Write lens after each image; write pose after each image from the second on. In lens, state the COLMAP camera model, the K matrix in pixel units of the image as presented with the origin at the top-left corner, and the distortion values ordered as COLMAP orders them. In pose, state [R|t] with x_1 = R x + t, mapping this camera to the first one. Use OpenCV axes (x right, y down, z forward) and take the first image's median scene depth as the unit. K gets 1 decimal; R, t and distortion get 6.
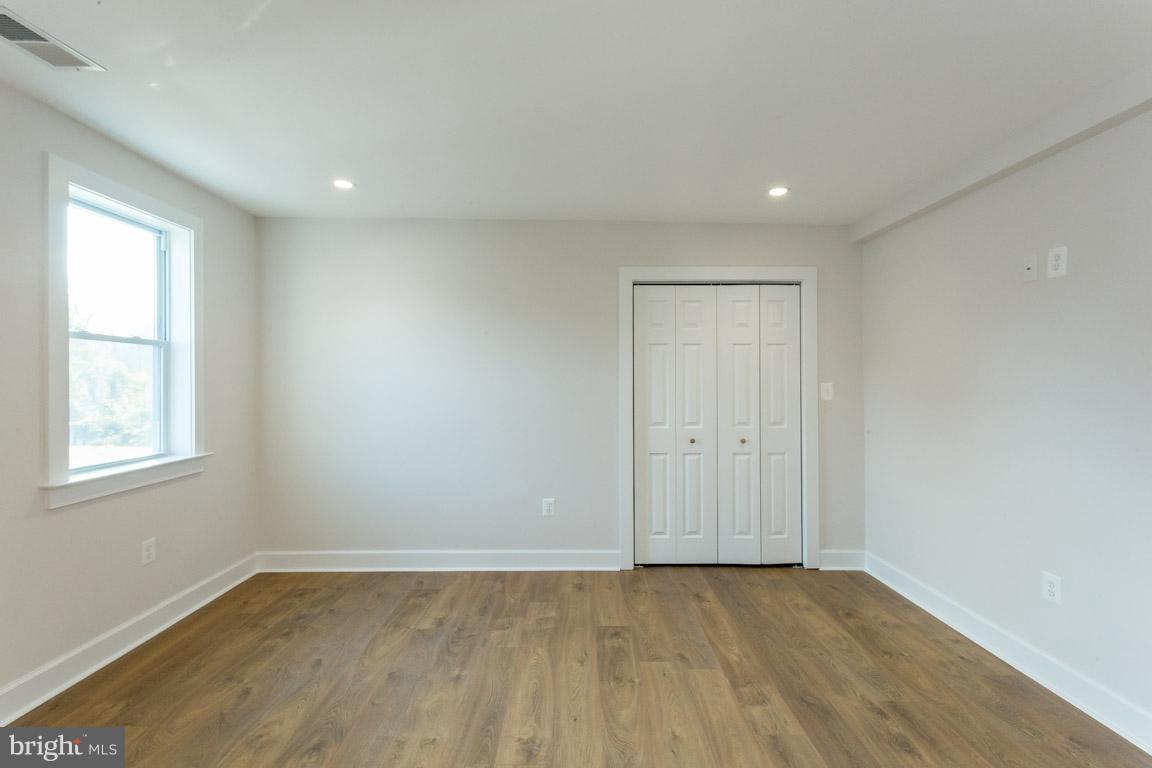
lens RADIAL K [[534.7, 0, 576.9], [0, 534.7, 381.0], [0, 0, 1]] dist [0.003006, 0.000649]
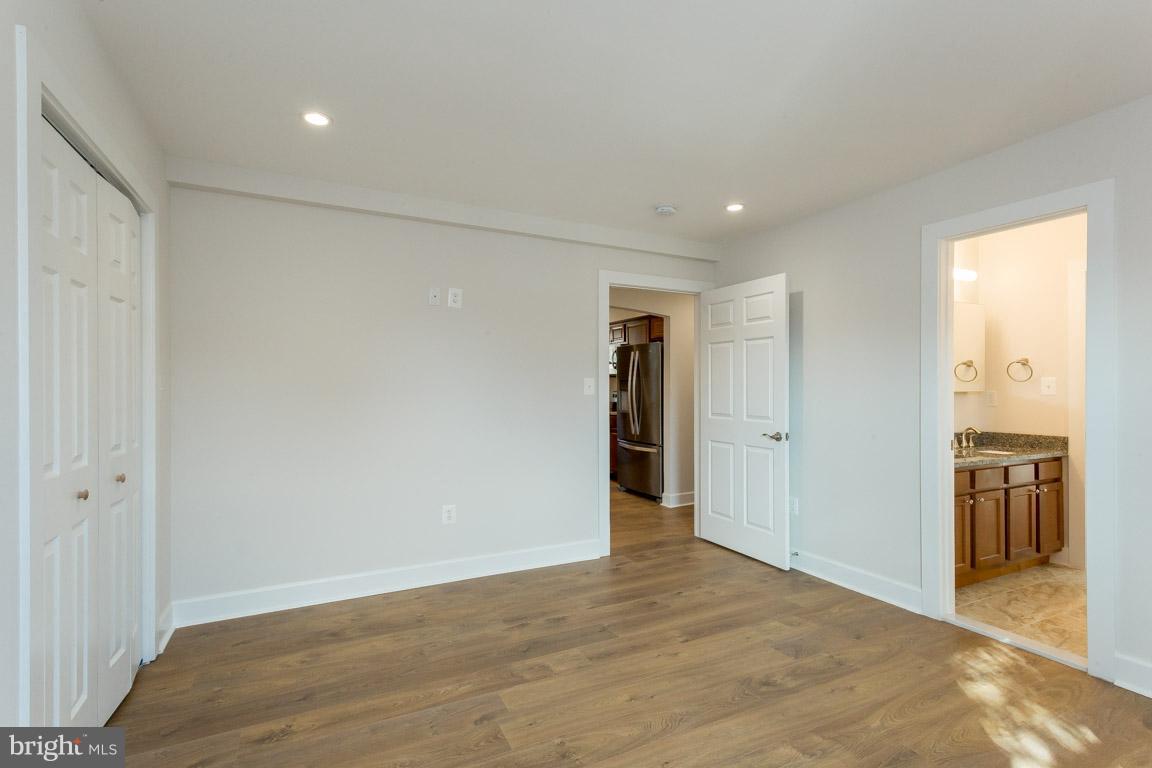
lens RADIAL K [[554.4, 0, 583.8], [0, 554.4, 383.6], [0, 0, 1]] dist [0.013121, 0.000121]
pose [[-0.456618, 0.005987, 0.889643, -0.551195], [-0.003513, 0.999957, -0.008533, 0.027705], [-0.889656, -0.007022, -0.456578, 1.141417]]
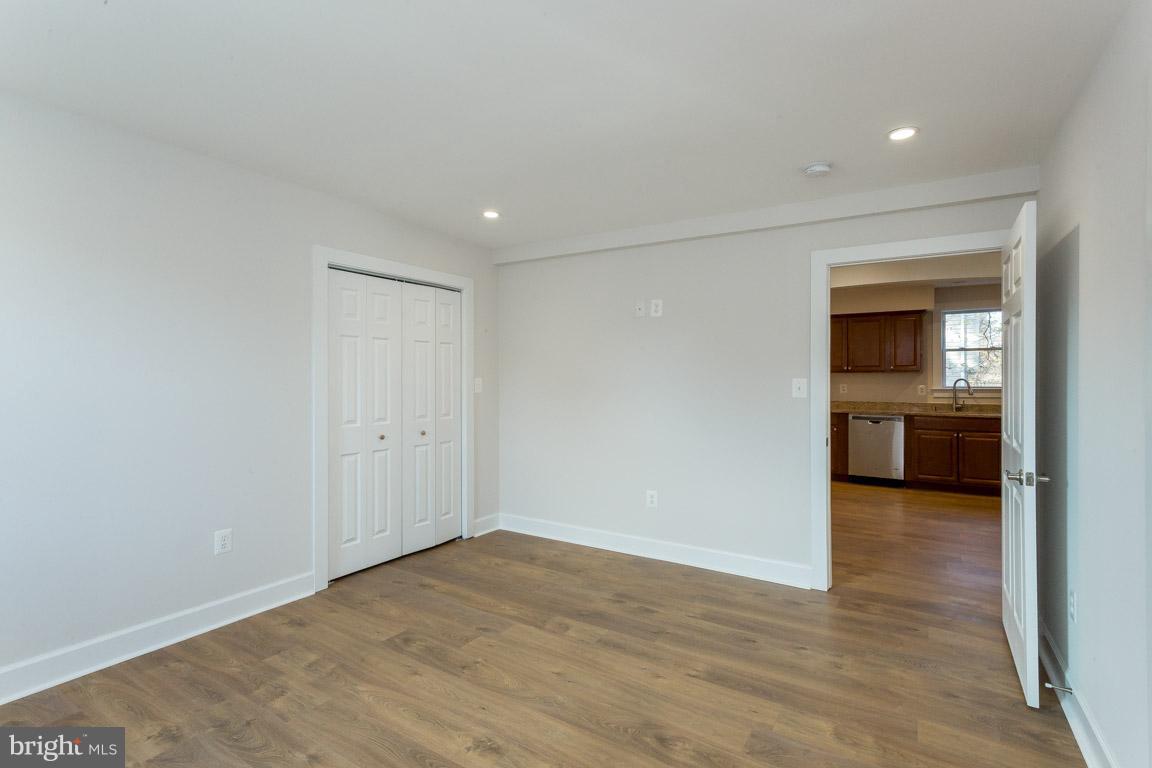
lens RADIAL K [[548.1, 0, 575.9], [0, 548.1, 379.7], [0, 0, 1]] dist [0.009462, 0.001042]
pose [[0.542605, 0.000011, 0.839988, -0.588052], [-0.005365, 0.999980, 0.003452, 0.002419], [-0.839971, -0.006380, 0.542594, 0.216240]]
